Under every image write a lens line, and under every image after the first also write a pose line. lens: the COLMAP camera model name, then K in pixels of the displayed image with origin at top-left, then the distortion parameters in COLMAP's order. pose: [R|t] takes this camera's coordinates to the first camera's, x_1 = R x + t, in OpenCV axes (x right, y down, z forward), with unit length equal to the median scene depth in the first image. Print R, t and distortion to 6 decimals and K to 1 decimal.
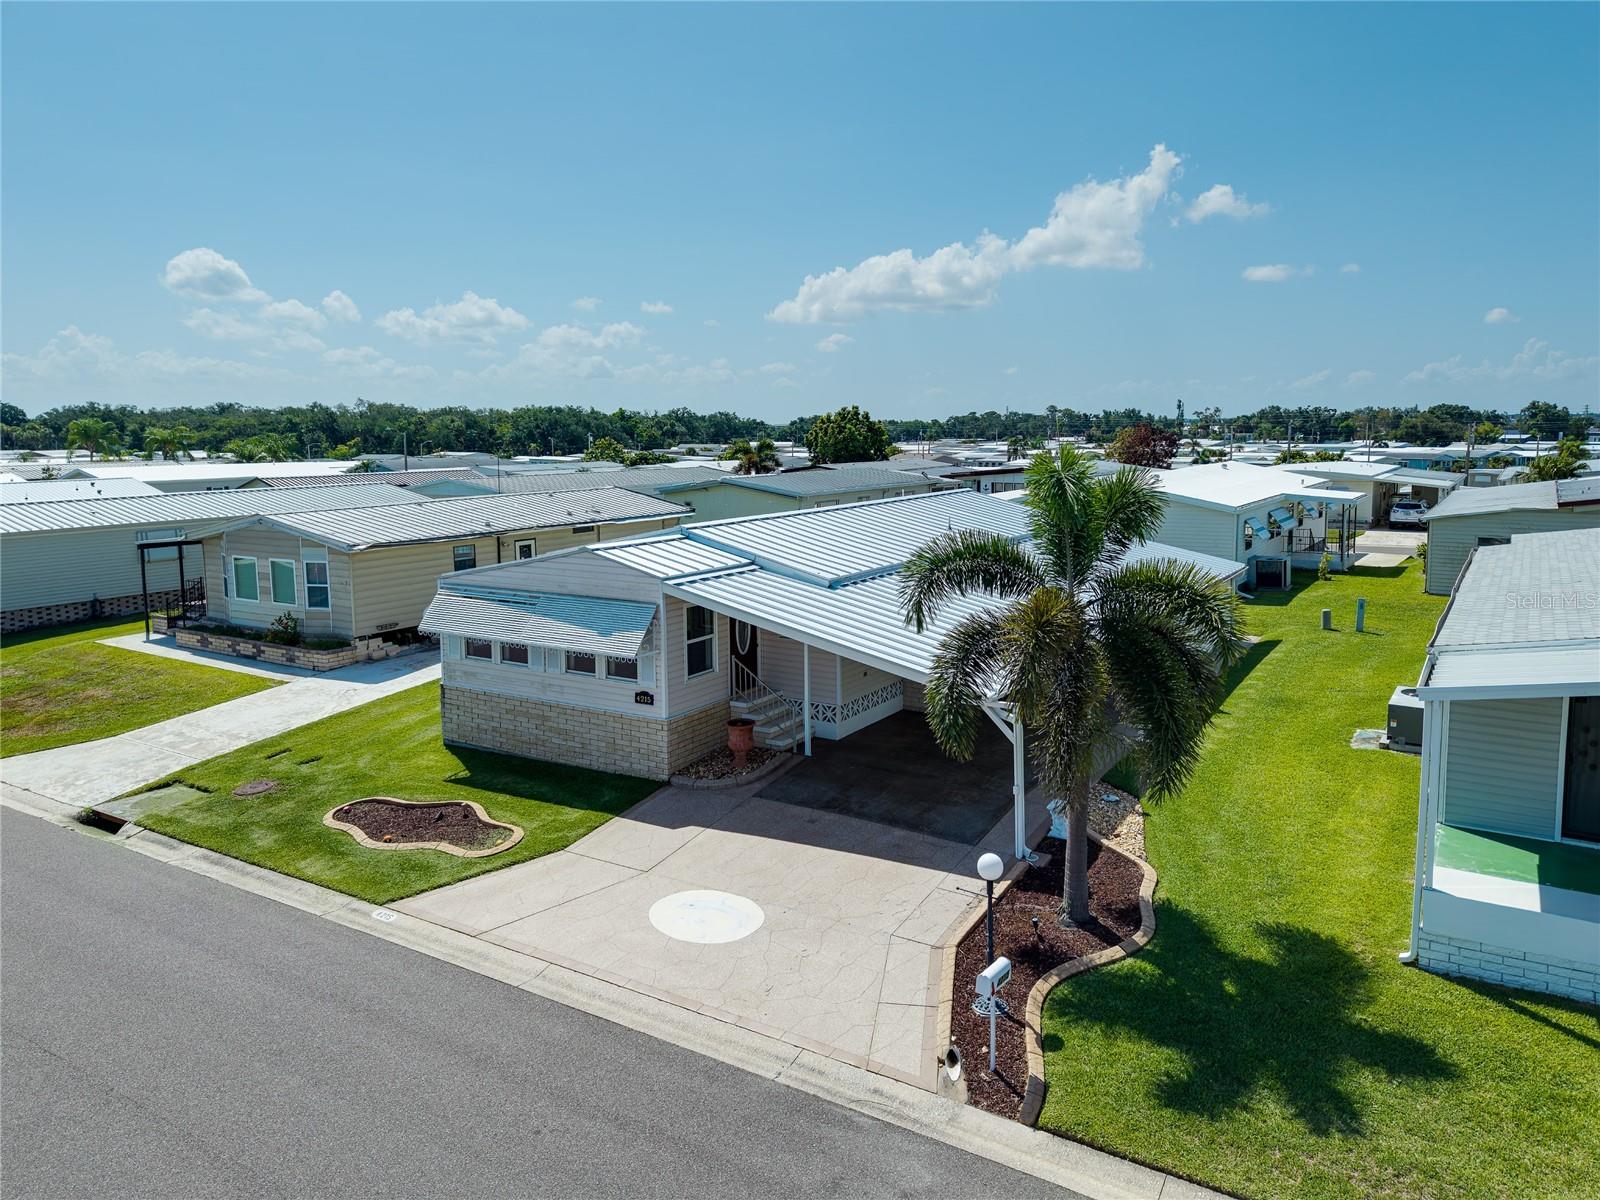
lens RADIAL K [[1077.9, 0, 815.2], [0, 1077.9, 604.0], [0, 0, 1]] dist [0.033887, -0.018448]
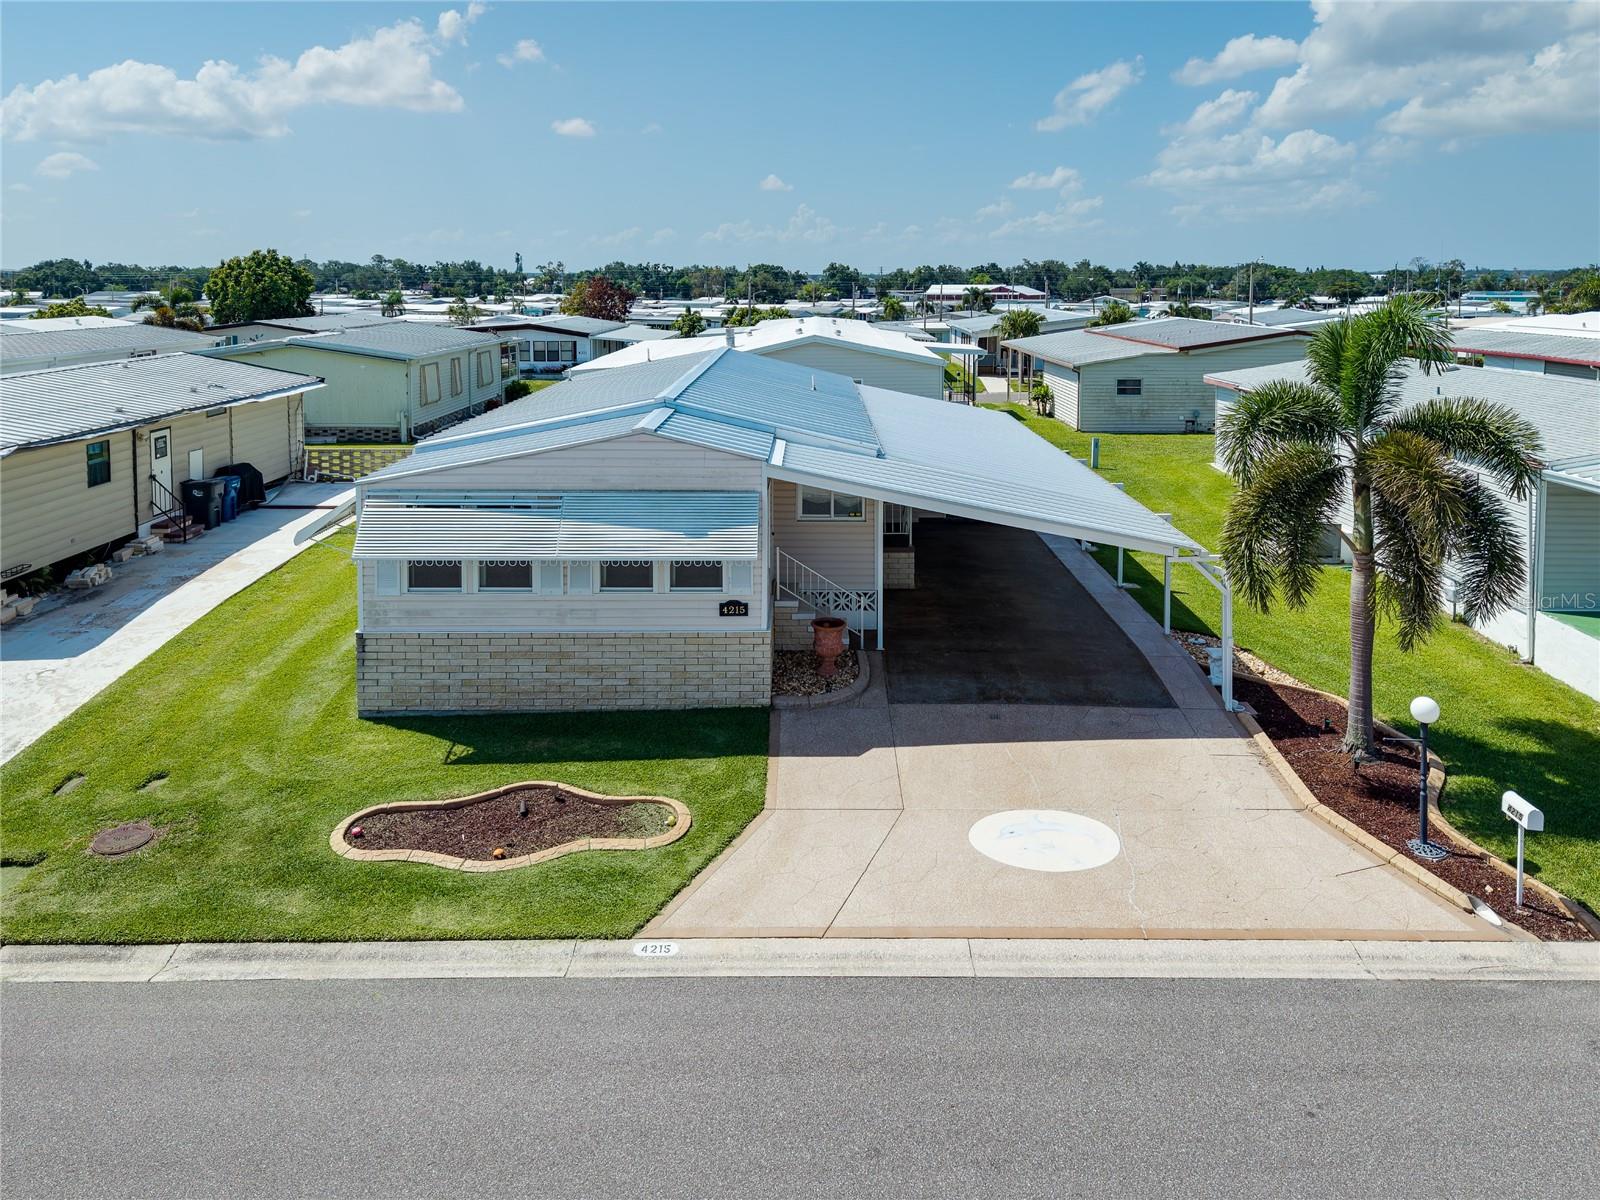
lens RADIAL K [[1149.3, 0, 795.1], [0, 1149.3, 473.6], [0, 0, 1]] dist [0.043268, -0.034021]
pose [[0.851586, -0.075105, 0.518806, -0.625689], [0.073124, 0.997027, 0.024305, -0.035538], [-0.519089, 0.017240, 0.854546, 0.262469]]
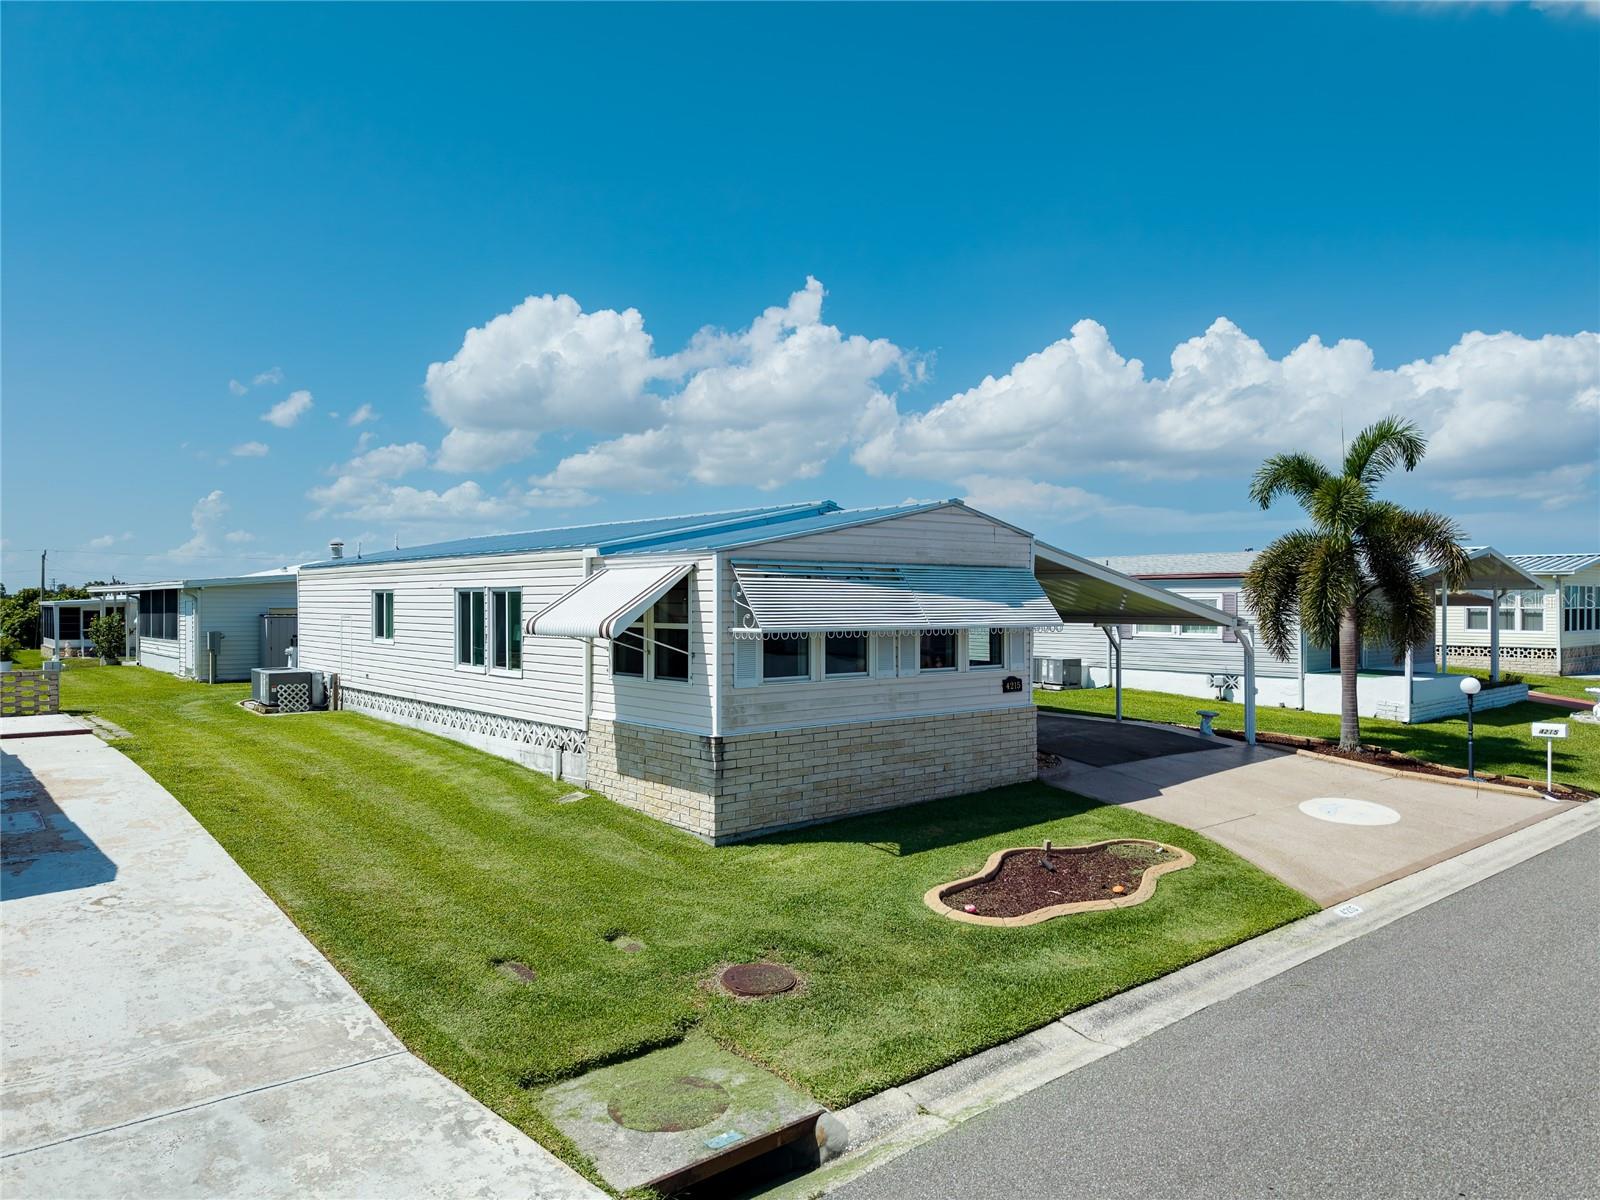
lens RADIAL K [[1077.9, 0, 815.2], [0, 1077.9, 604.0], [0, 0, 1]] dist [0.033887, -0.018448]
pose [[0.296410, 0.009636, 0.955012, -1.128601], [0.140226, 0.988673, -0.053498, 0.053944], [-0.944710, 0.149775, 0.291701, 0.993222]]
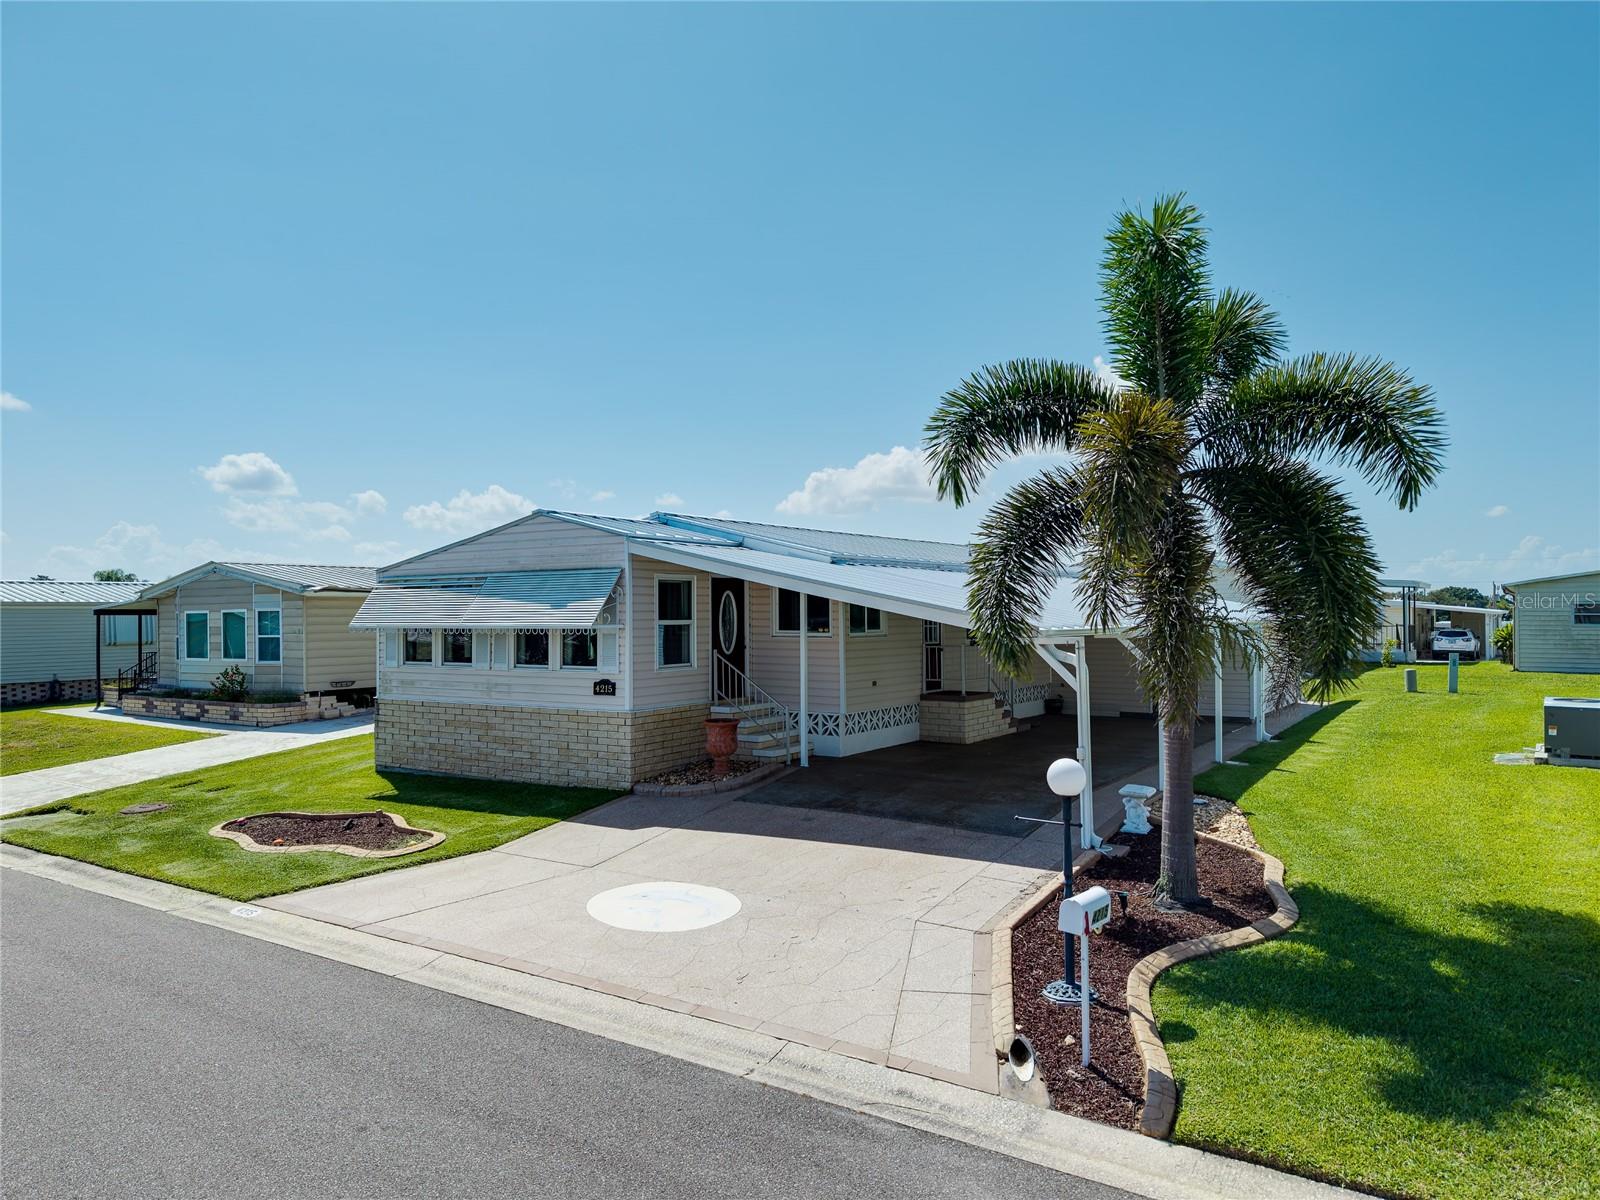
lens RADIAL K [[1067.1, 0, 767.9], [0, 1067.1, 662.7], [0, 0, 1]] dist [0.036891, -0.026908]
pose [[0.998870, 0.005787, -0.047164, 0.003756], [-0.010923, 0.993940, -0.109380, 0.173378], [0.046245, 0.109771, 0.992880, 0.222283]]
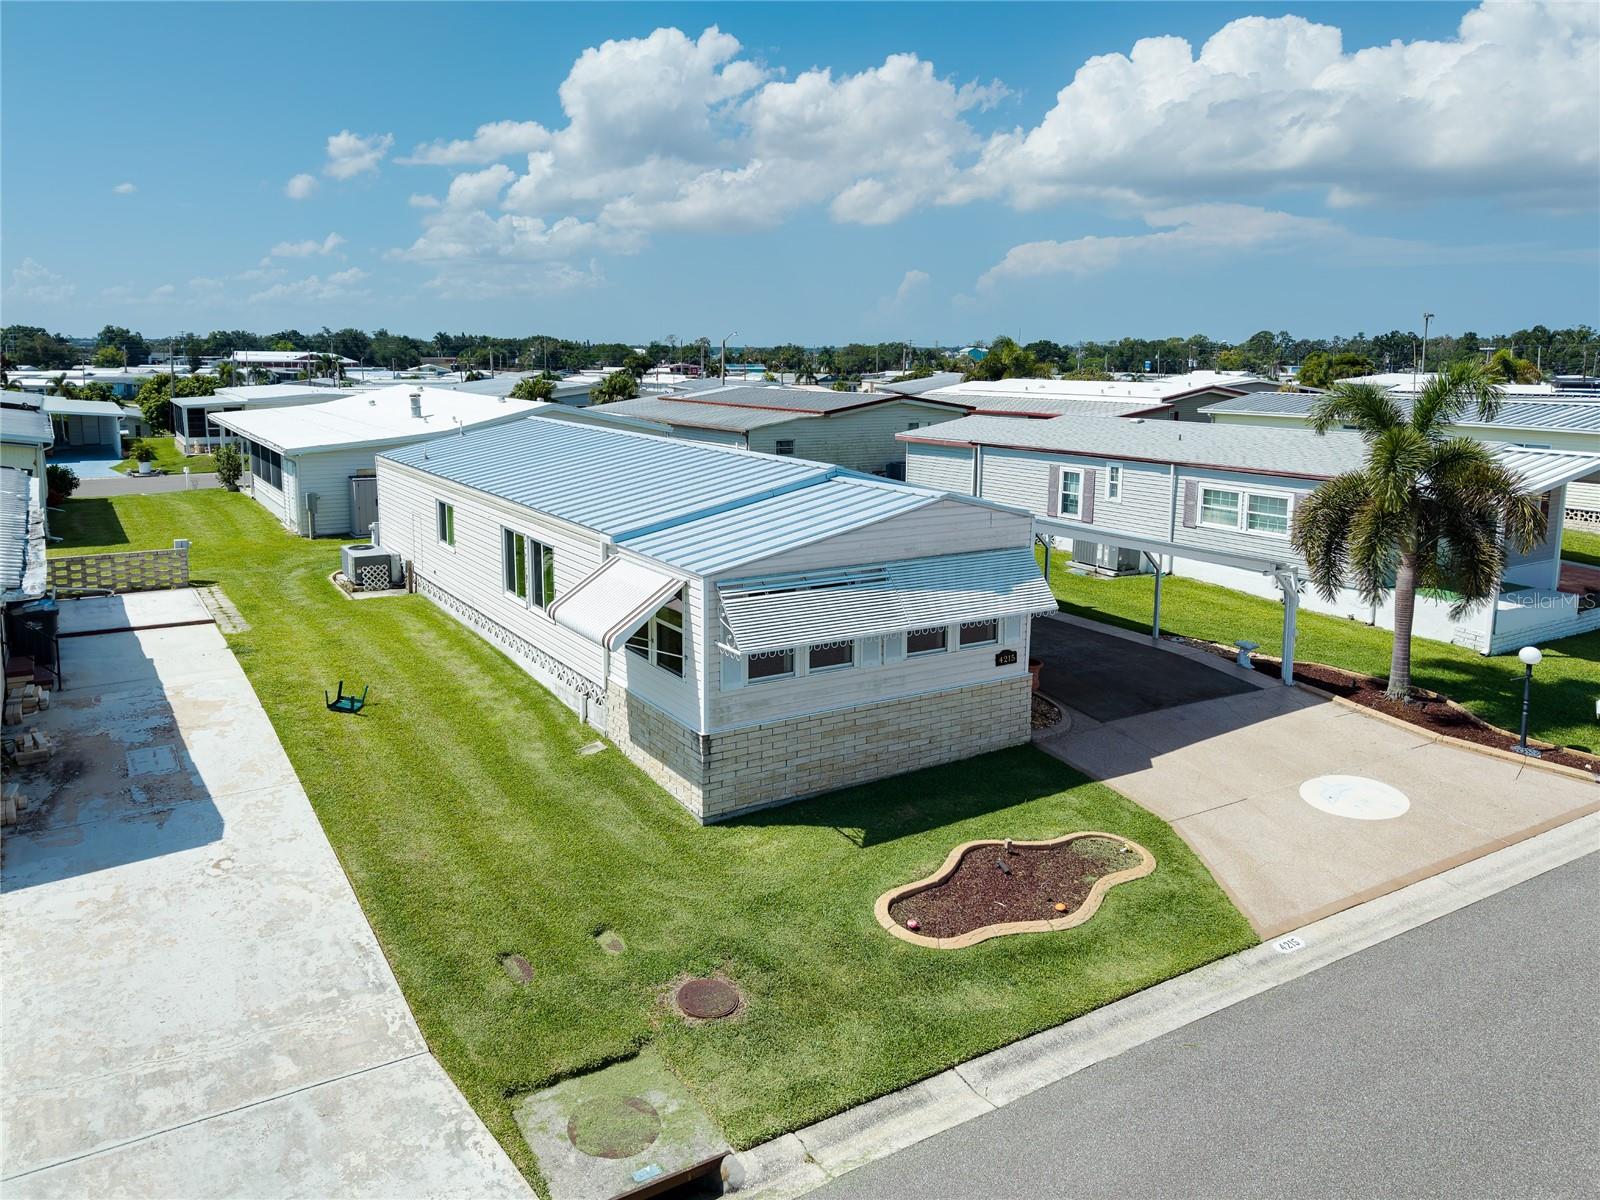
lens RADIAL K [[1128.8, 0, 696.8], [0, 1128.8, 524.2], [0, 0, 1]] dist [0.032391, -0.009281]
pose [[0.471632, -0.116444, 0.874073, -1.189598], [0.124470, 0.990109, 0.064740, -0.122746], [-0.872967, 0.078263, 0.481461, 0.858235]]
